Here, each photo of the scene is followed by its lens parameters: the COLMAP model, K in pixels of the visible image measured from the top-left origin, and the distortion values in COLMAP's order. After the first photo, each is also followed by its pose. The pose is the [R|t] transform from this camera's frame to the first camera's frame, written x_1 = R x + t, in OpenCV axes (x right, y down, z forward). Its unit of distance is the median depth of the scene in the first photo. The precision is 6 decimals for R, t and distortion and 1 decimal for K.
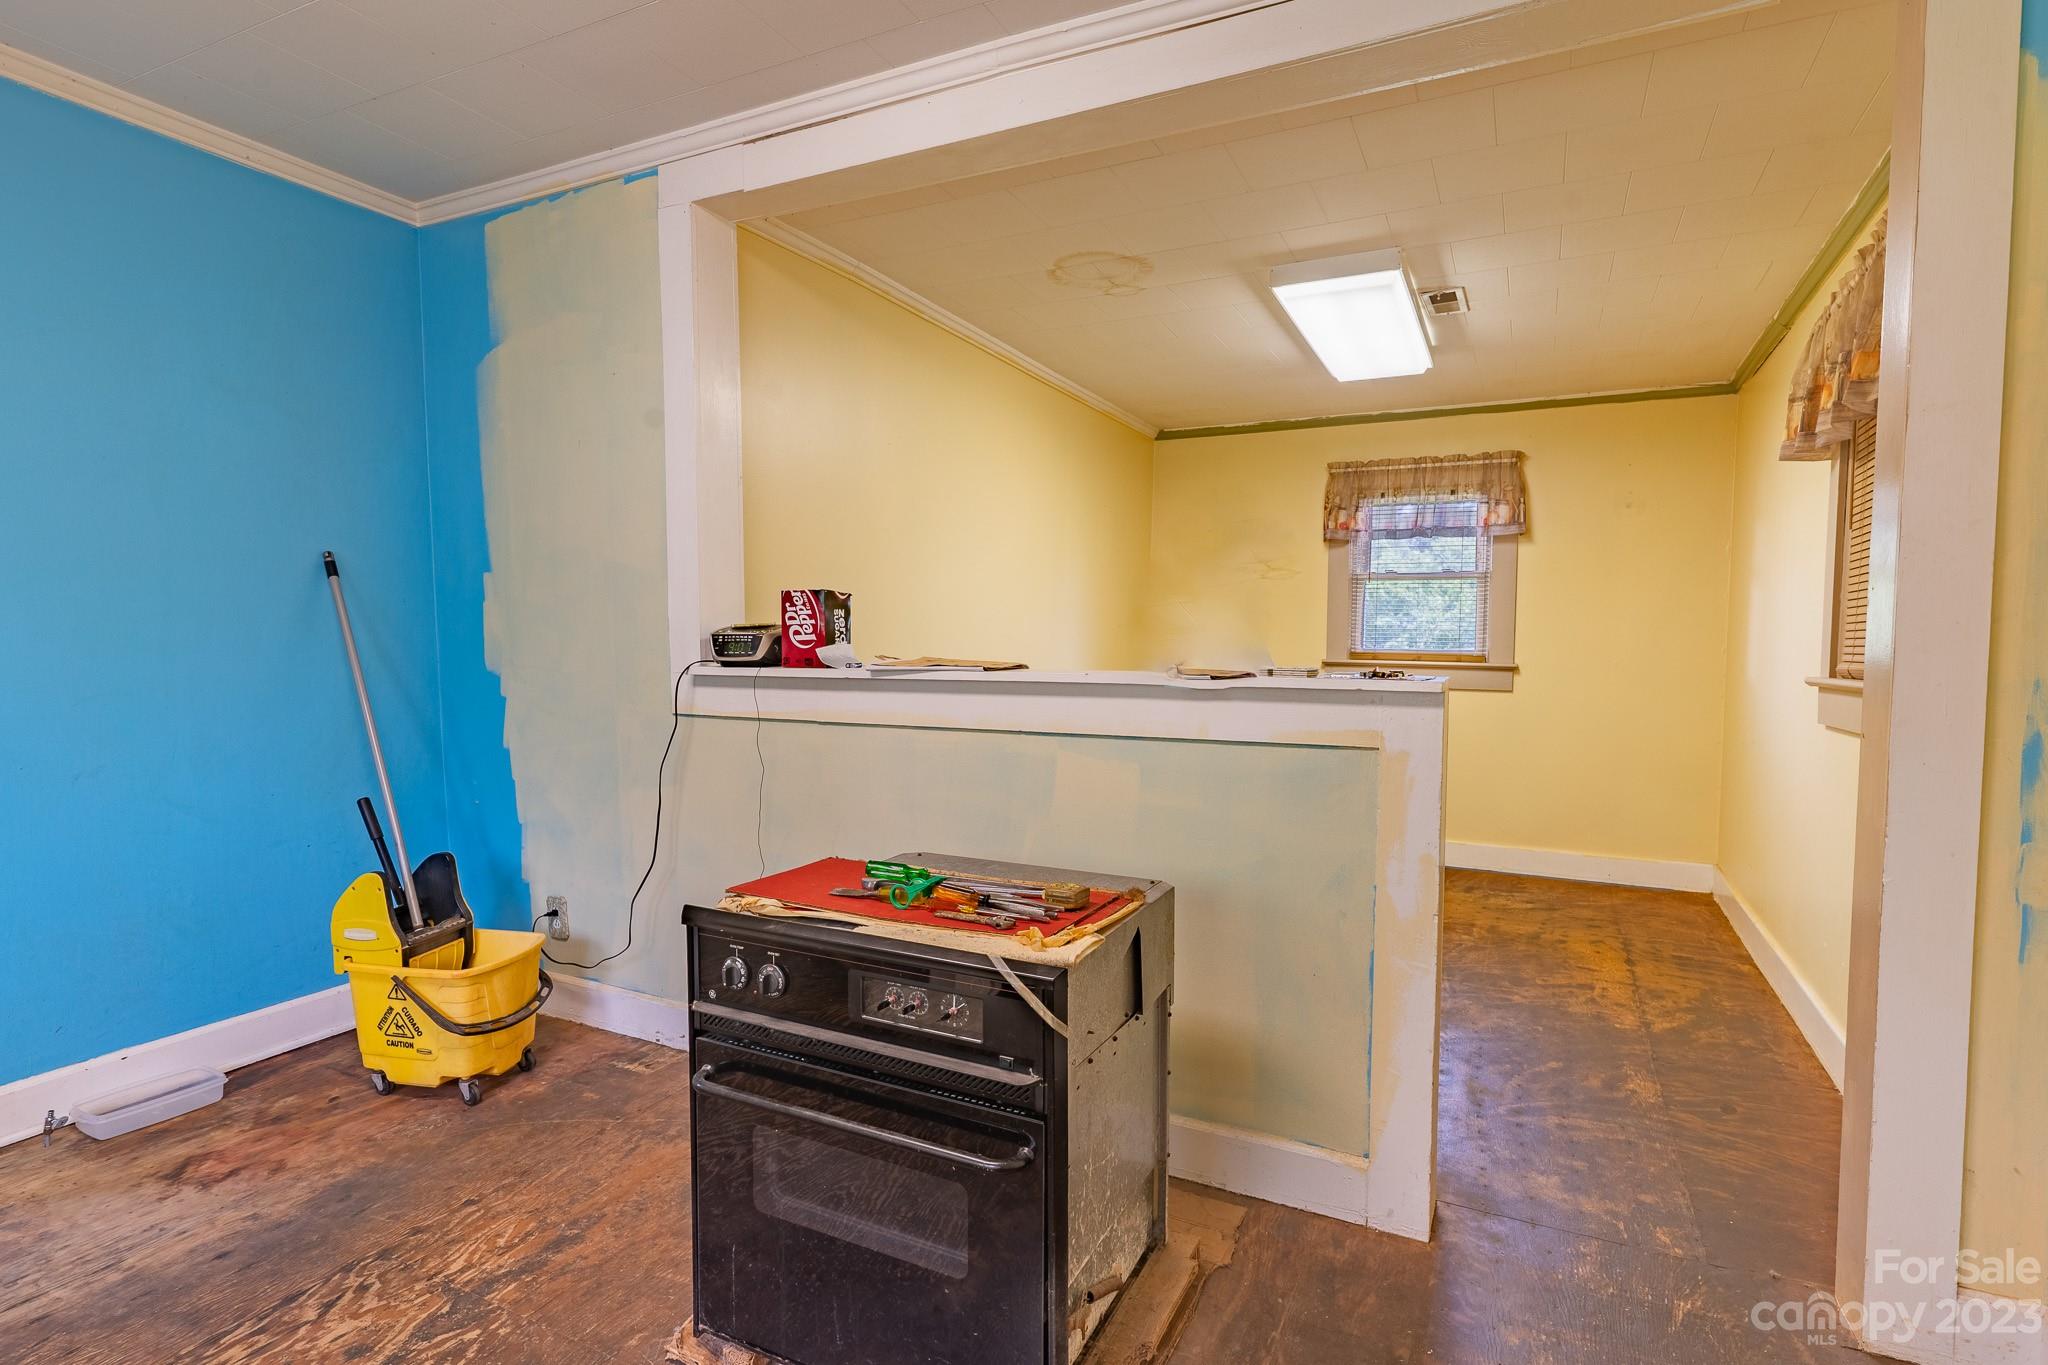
lens RADIAL K [[1003.0, 0, 1037.4], [0, 1003.0, 680.8], [0, 0, 1]] dist [0.002259, -0.001030]
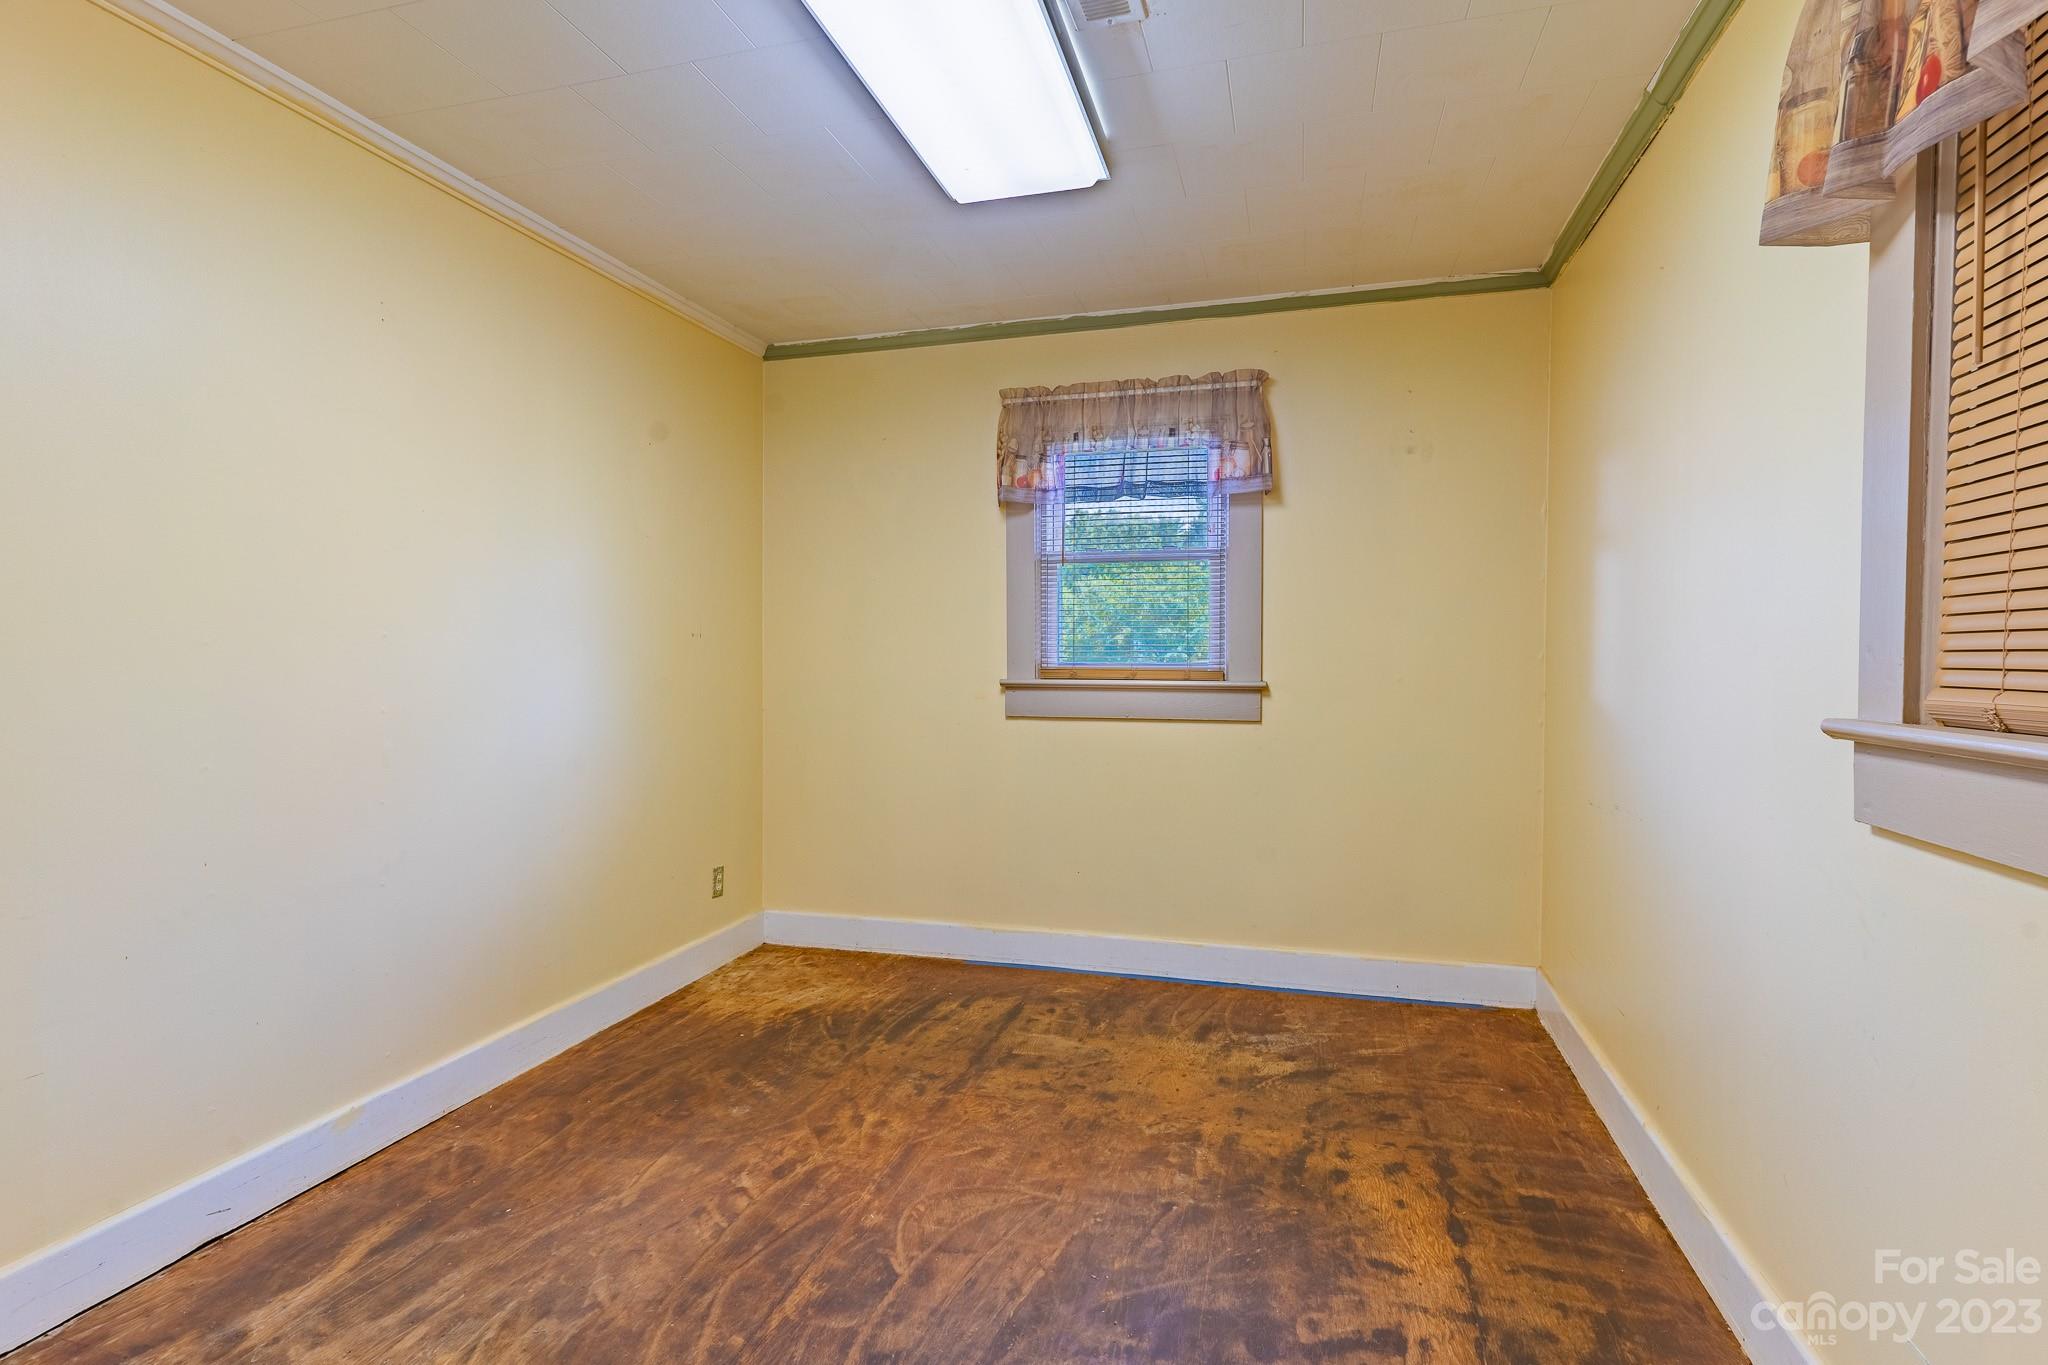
lens RADIAL K [[1003.0, 0, 1032.0], [0, 1003.0, 678.4], [0, 0, 1]] dist [0.002259, -0.001030]
pose [[0.980163, -0.018488, 0.197329, 0.215620], [0.021501, 0.999682, -0.013141, -0.016136], [-0.197024, 0.017123, 0.980249, 0.416342]]
